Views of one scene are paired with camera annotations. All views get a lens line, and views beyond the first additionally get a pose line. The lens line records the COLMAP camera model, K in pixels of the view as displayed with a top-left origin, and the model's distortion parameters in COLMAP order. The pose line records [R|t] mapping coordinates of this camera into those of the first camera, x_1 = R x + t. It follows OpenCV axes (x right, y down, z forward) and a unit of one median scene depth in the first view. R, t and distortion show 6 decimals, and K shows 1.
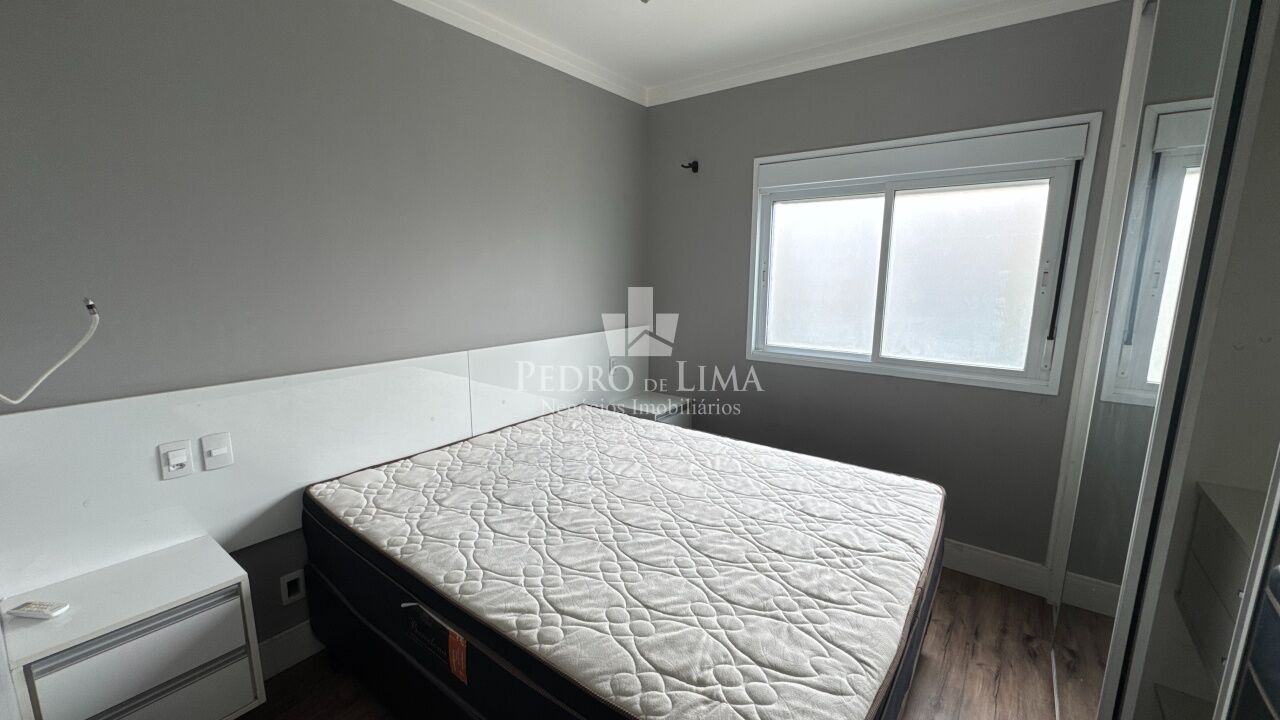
lens RADIAL K [[512.9, 0, 633.8], [0, 512.9, 359.0], [0, 0, 1]] dist [-0.004354, 0.000094]
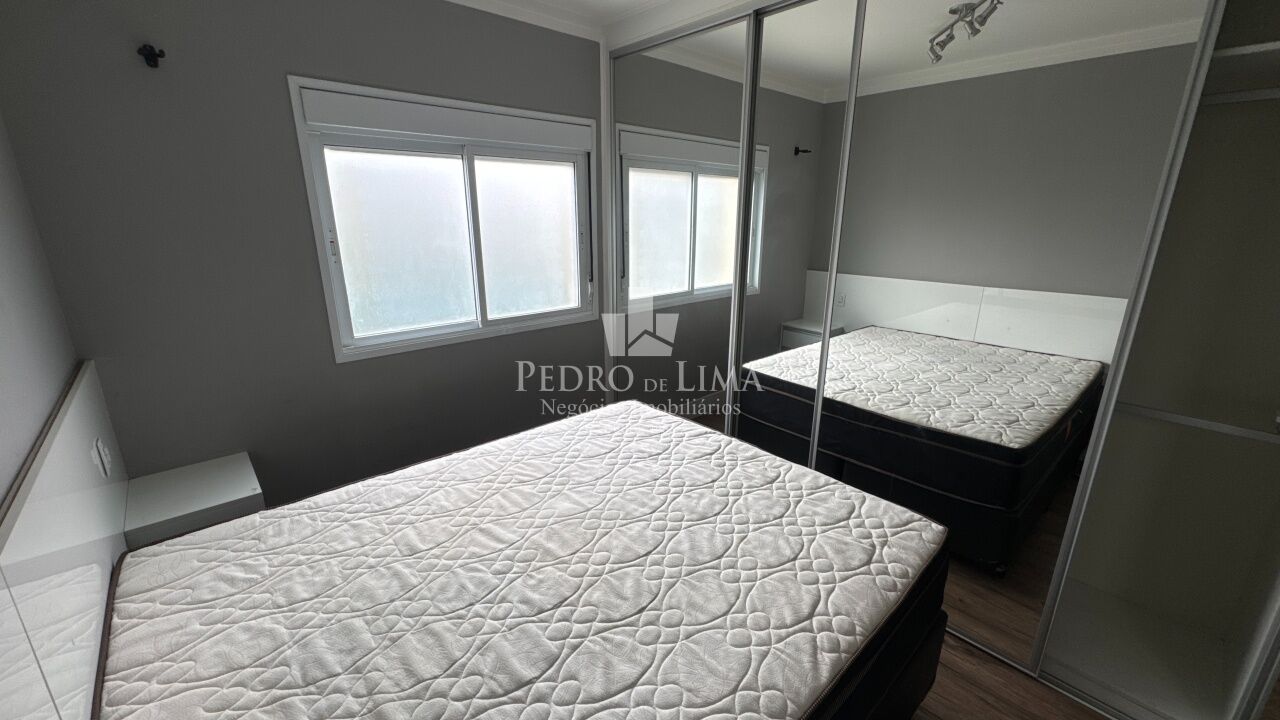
lens RADIAL K [[512.9, 0, 643.6], [0, 512.9, 361.1], [0, 0, 1]] dist [-0.004354, 0.000094]
pose [[0.177738, -0.278792, 0.943761, -0.728298], [0.168684, 0.953467, 0.249892, -0.206527], [-0.969513, 0.114782, 0.216495, 0.755092]]
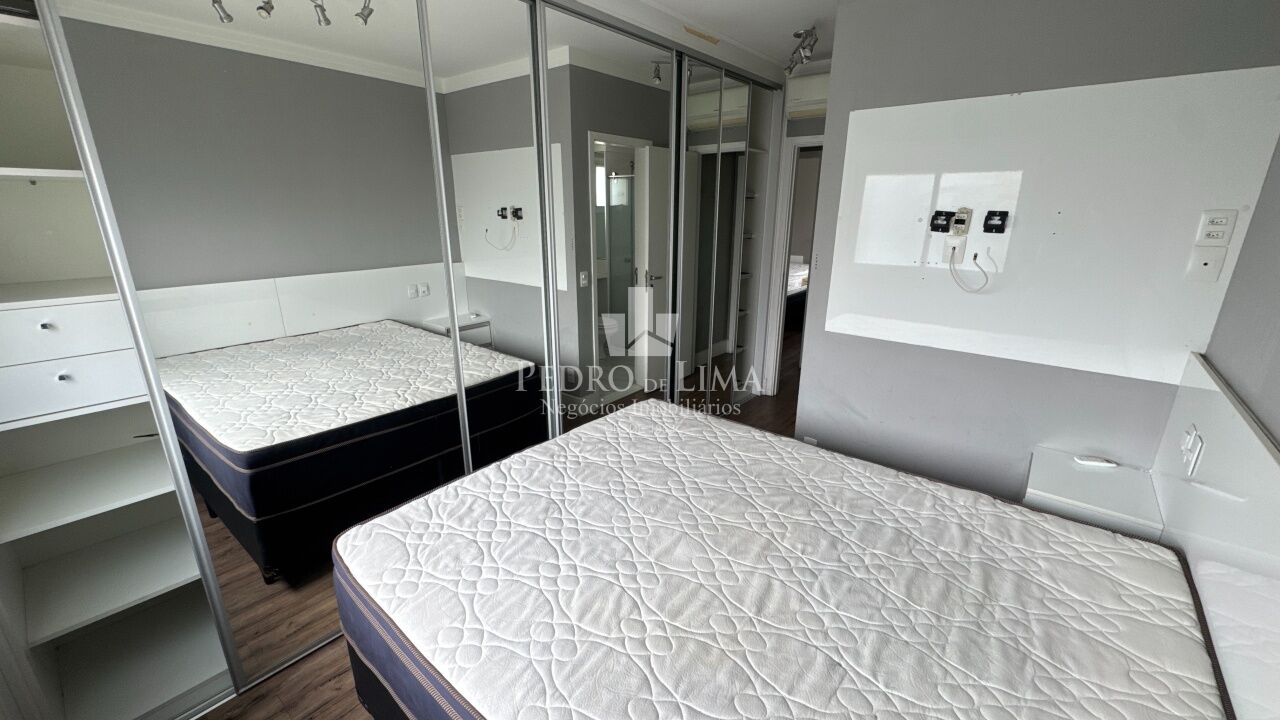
lens RADIAL K [[512.9, 0, 650.8], [0, 512.9, 364.5], [0, 0, 1]] dist [-0.004354, 0.000094]
pose [[-0.999737, -0.021822, 0.007018, 0.156134], [-0.016348, 0.893378, 0.449008, -0.358468], [-0.016068, 0.448775, -0.893500, 1.755926]]
